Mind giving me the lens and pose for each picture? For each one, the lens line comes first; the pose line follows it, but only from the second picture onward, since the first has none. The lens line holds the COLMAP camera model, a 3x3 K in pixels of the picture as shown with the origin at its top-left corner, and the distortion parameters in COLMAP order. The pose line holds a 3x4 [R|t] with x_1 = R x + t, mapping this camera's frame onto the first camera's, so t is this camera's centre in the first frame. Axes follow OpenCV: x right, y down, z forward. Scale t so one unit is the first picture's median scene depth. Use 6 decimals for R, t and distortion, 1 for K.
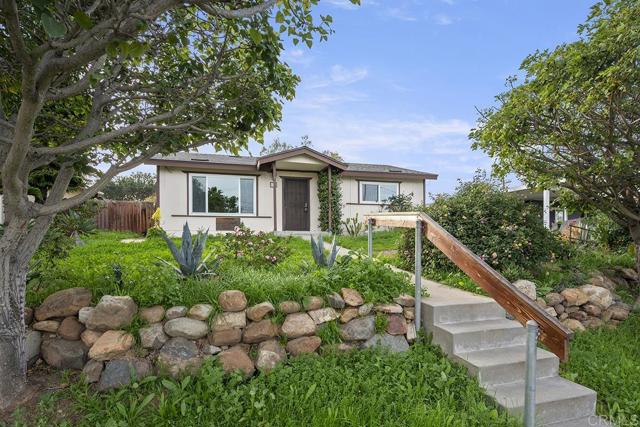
lens RADIAL K [[313.8, 0, 304.6], [0, 313.8, 232.1], [0, 0, 1]] dist [0.001679, -0.000165]
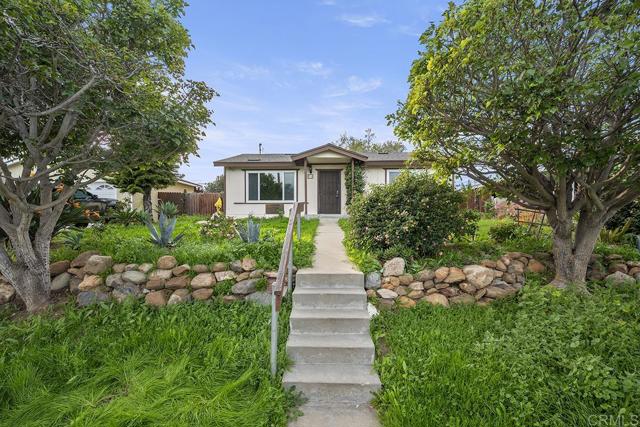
lens RADIAL K [[268.9, 0, 305.2], [0, 268.9, 219.2], [0, 0, 1]] dist [0.000706, 0.000835]
pose [[0.957295, -0.000437, -0.289113, 0.196273], [0.006176, 0.999802, 0.018938, -0.003773], [0.289047, -0.019915, 0.957108, -0.017775]]
